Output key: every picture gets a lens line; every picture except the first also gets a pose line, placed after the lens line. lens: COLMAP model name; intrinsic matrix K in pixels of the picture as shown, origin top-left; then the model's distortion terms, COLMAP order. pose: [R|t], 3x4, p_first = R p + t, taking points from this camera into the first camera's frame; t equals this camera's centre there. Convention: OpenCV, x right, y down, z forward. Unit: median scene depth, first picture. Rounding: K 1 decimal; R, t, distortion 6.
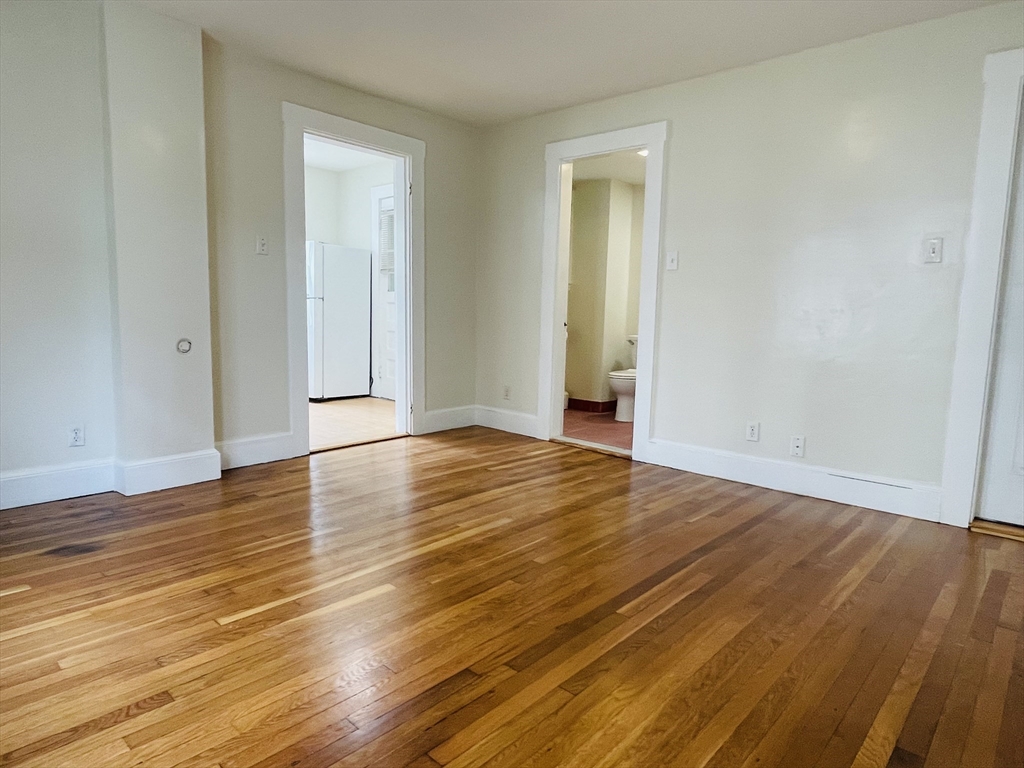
lens RADIAL K [[611.4, 0, 512.0], [0, 611.4, 384.0], [0, 0, 1]] dist [0.000693, -0.000241]
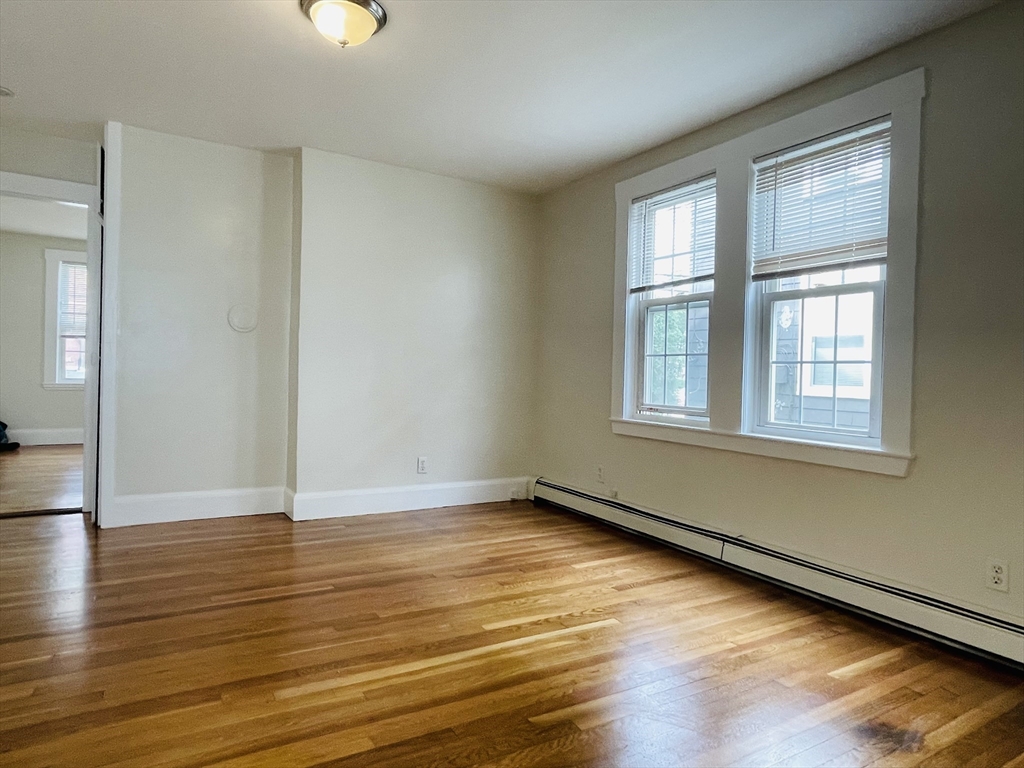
lens RADIAL K [[611.4, 0, 512.0], [0, 611.4, 384.0], [0, 0, 1]] dist [0.000693, -0.000241]
pose [[-0.959233, -0.061139, 0.275926, -0.543210], [-0.025604, 0.991105, 0.130597, -0.260359], [-0.281456, 0.118208, -0.952265, 2.068220]]
